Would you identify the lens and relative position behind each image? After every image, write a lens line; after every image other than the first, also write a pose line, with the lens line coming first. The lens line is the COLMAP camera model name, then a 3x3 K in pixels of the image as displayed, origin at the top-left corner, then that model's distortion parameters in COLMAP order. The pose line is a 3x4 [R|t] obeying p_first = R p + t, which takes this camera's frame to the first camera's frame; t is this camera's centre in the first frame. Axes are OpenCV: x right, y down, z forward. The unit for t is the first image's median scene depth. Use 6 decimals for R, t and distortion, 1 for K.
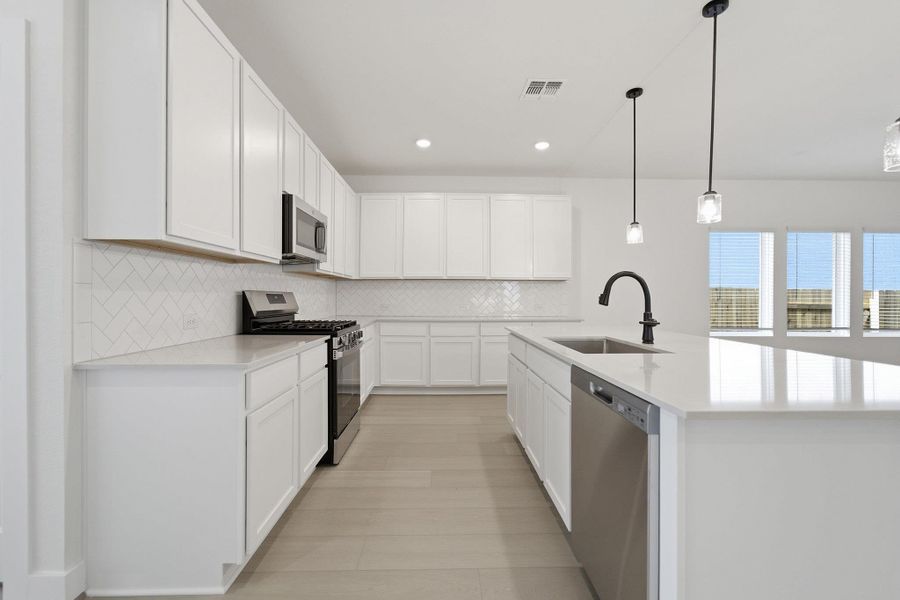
lens RADIAL K [[375.3, 0, 442.7], [0, 375.3, 298.4], [0, 0, 1]] dist [-0.015025, 0.002569]
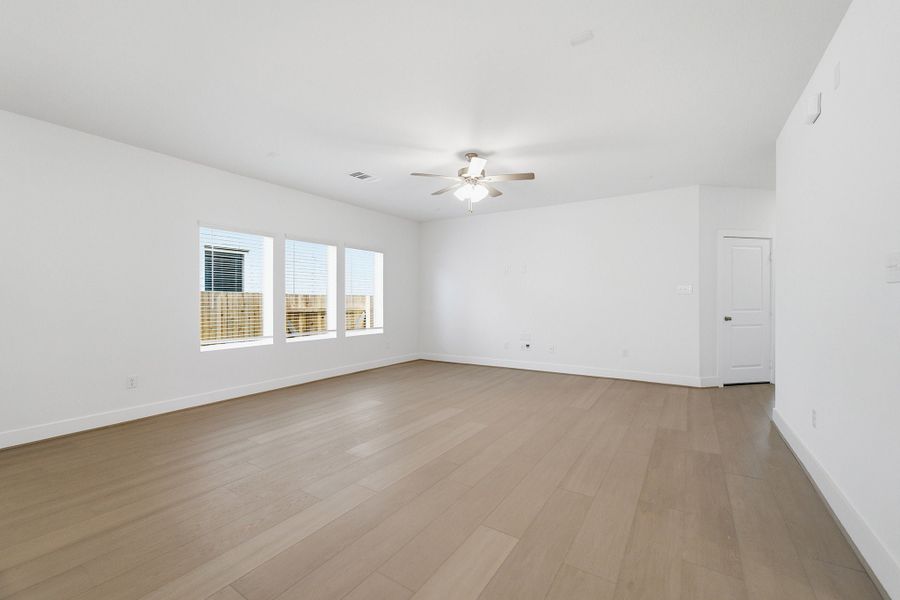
lens RADIAL K [[375.3, 0, 451.4], [0, 375.3, 301.2], [0, 0, 1]] dist [-0.015025, 0.002569]
pose [[0.557491, -0.007195, 0.830151, 0.418166], [0.006210, 0.999971, 0.004496, -0.014316], [-0.830159, 0.002649, 0.557520, 0.079090]]
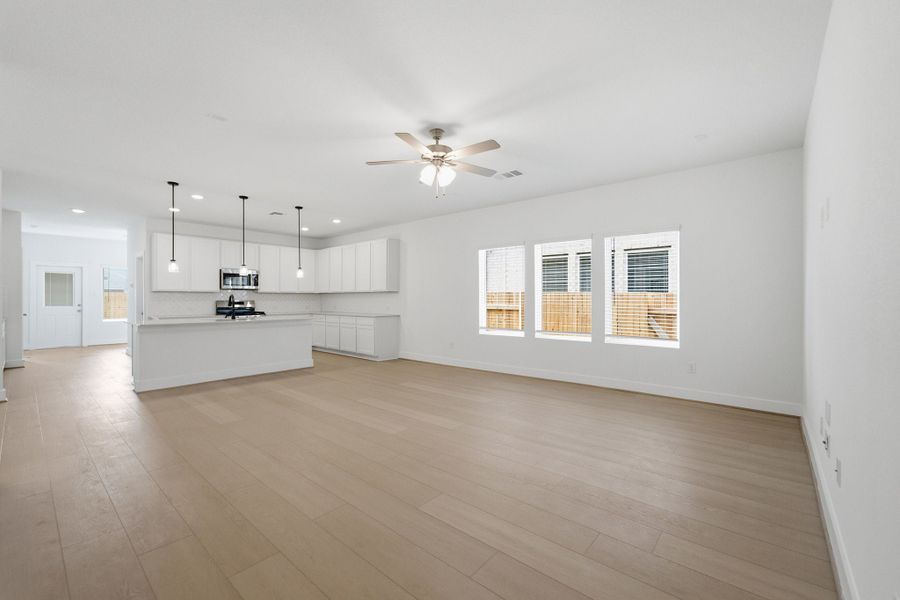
lens RADIAL K [[375.3, 0, 450.2], [0, 375.3, 298.6], [0, 0, 1]] dist [-0.015025, 0.002569]
pose [[0.748559, -0.005029, -0.663049, 1.803435], [-0.000021, 0.999971, -0.007607, -0.007642], [0.663068, 0.005708, 0.748537, -0.028704]]
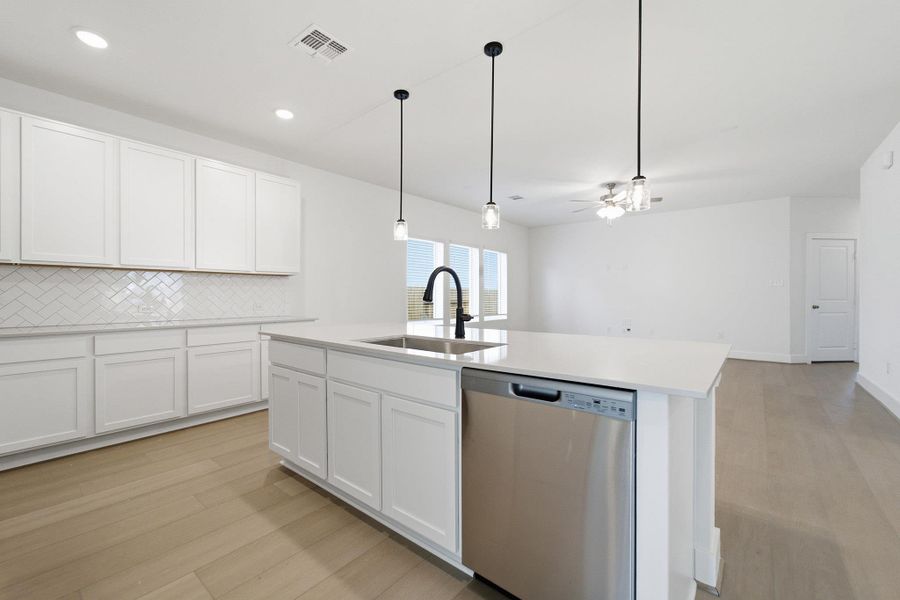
lens RADIAL K [[375.3, 0, 450.9], [0, 375.3, 297.1], [0, 0, 1]] dist [-0.015025, 0.002569]
pose [[0.652194, -0.006122, 0.758027, -0.114265], [0.004688, 0.999981, 0.004042, 0.002570], [-0.758037, 0.000917, 0.652210, 0.144371]]
